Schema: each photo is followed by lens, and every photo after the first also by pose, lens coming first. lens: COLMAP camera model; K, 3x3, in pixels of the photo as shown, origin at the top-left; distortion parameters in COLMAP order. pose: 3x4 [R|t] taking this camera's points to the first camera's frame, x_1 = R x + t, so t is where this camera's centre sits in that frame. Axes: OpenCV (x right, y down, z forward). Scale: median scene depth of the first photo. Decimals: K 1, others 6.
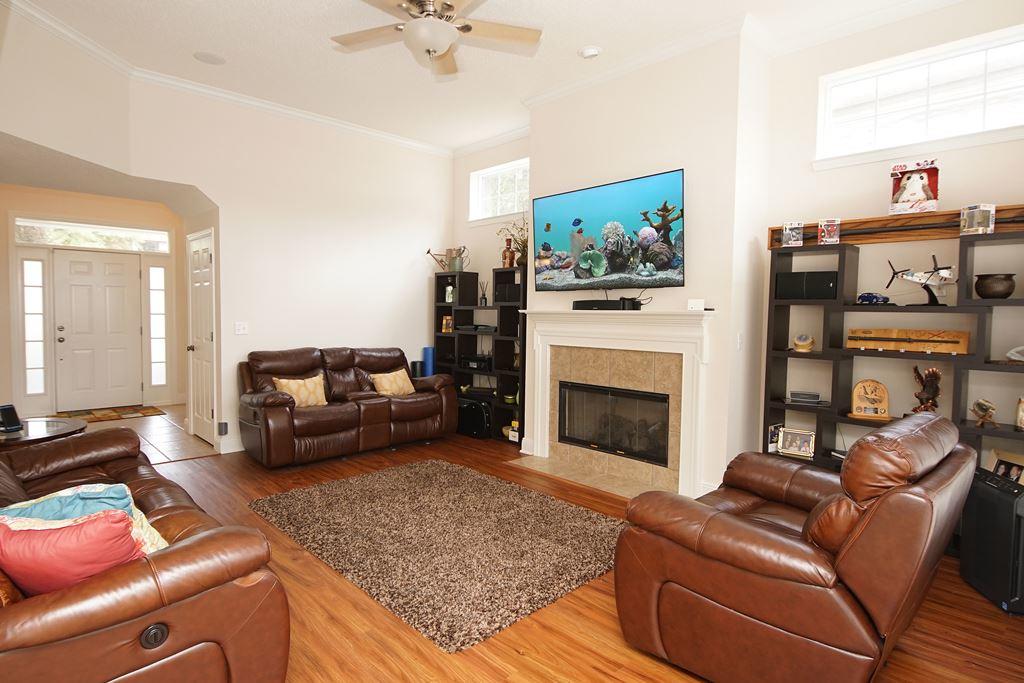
lens RADIAL K [[548.7, 0, 503.4], [0, 548.7, 340.1], [0, 0, 1]] dist [-0.000913, -0.002290]
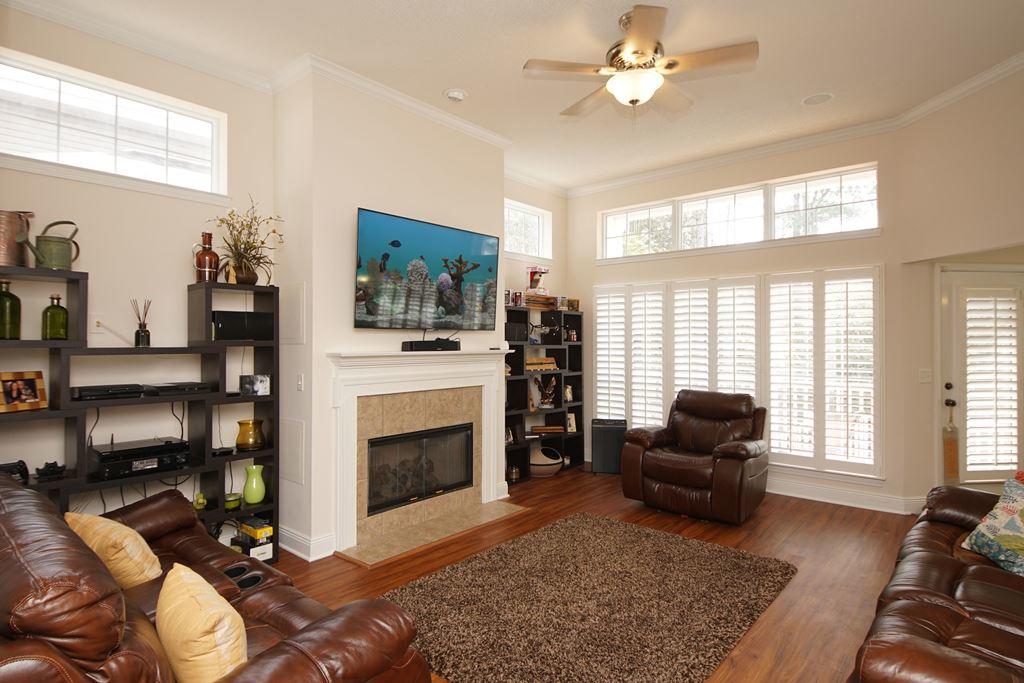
lens RADIAL K [[548.7, 0, 521.9], [0, 548.7, 337.1], [0, 0, 1]] dist [-0.000913, -0.002290]
pose [[-0.120218, -0.000654, 0.992747, -0.813456], [0.050672, 0.998692, 0.006794, -0.078703], [-0.991454, 0.051121, -0.120027, 0.968110]]
